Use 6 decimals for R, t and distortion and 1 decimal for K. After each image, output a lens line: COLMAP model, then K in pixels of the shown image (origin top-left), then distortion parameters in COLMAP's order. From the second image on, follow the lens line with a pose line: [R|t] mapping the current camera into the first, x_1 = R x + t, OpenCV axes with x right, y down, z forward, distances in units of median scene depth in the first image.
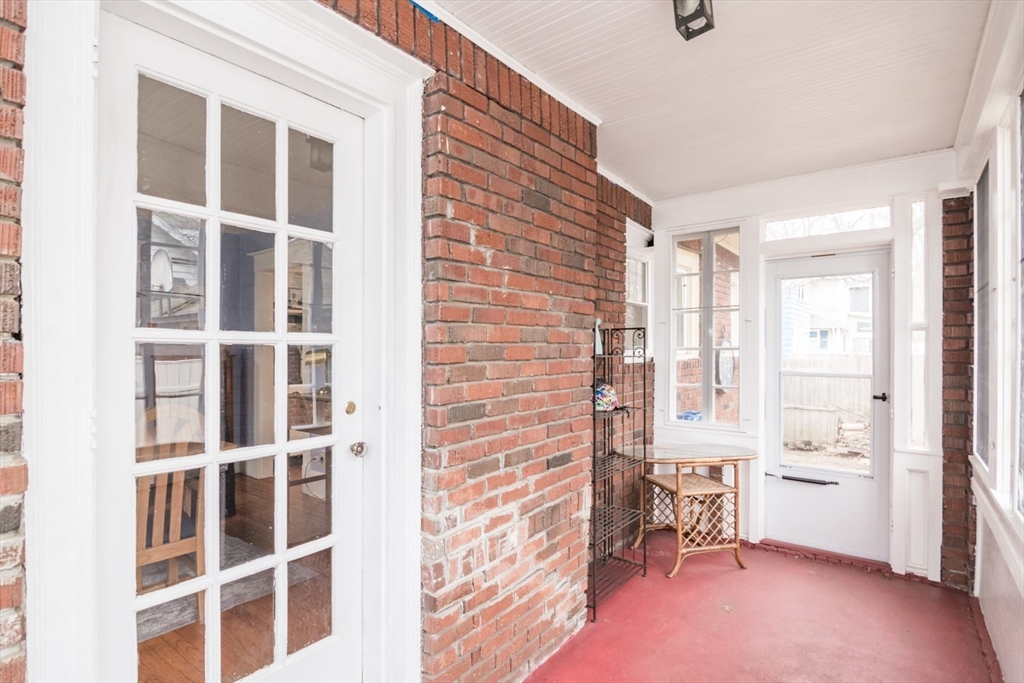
lens RADIAL K [[512.1, 0, 514.5], [0, 512.1, 344.7], [0, 0, 1]] dist [-0.003111, -0.006098]
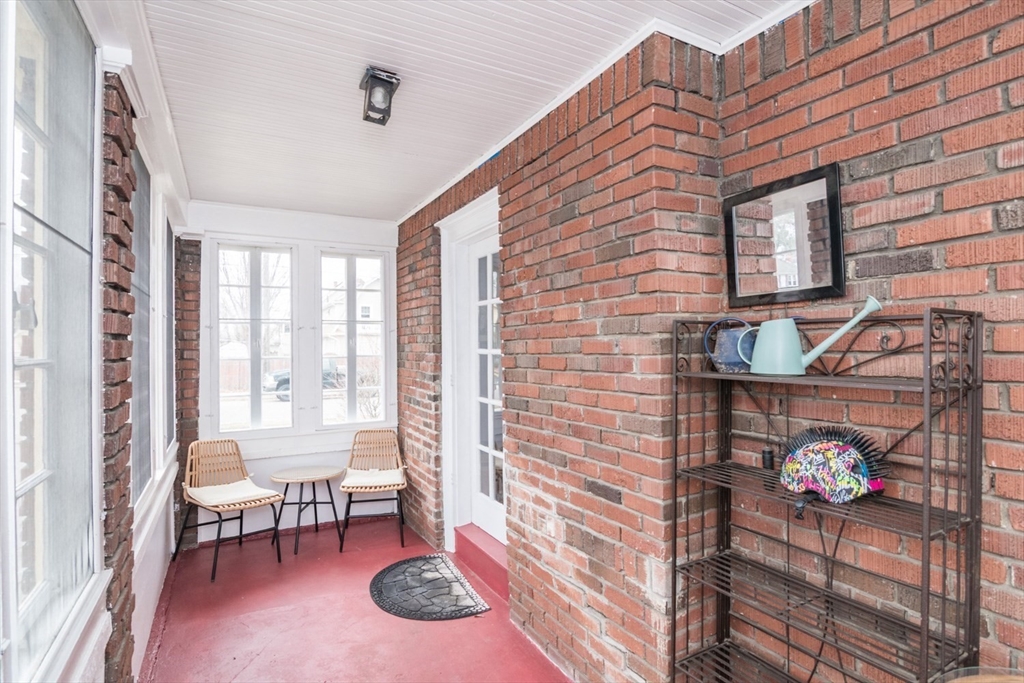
lens RADIAL K [[512.1, 0, 512.5], [0, 512.1, 348.6], [0, 0, 1]] dist [-0.003111, -0.006098]
pose [[-0.397649, -0.005487, -0.917521, 1.039589], [0.005857, 0.999947, -0.008518, -0.006582], [0.917519, -0.008761, -0.397596, 1.337257]]
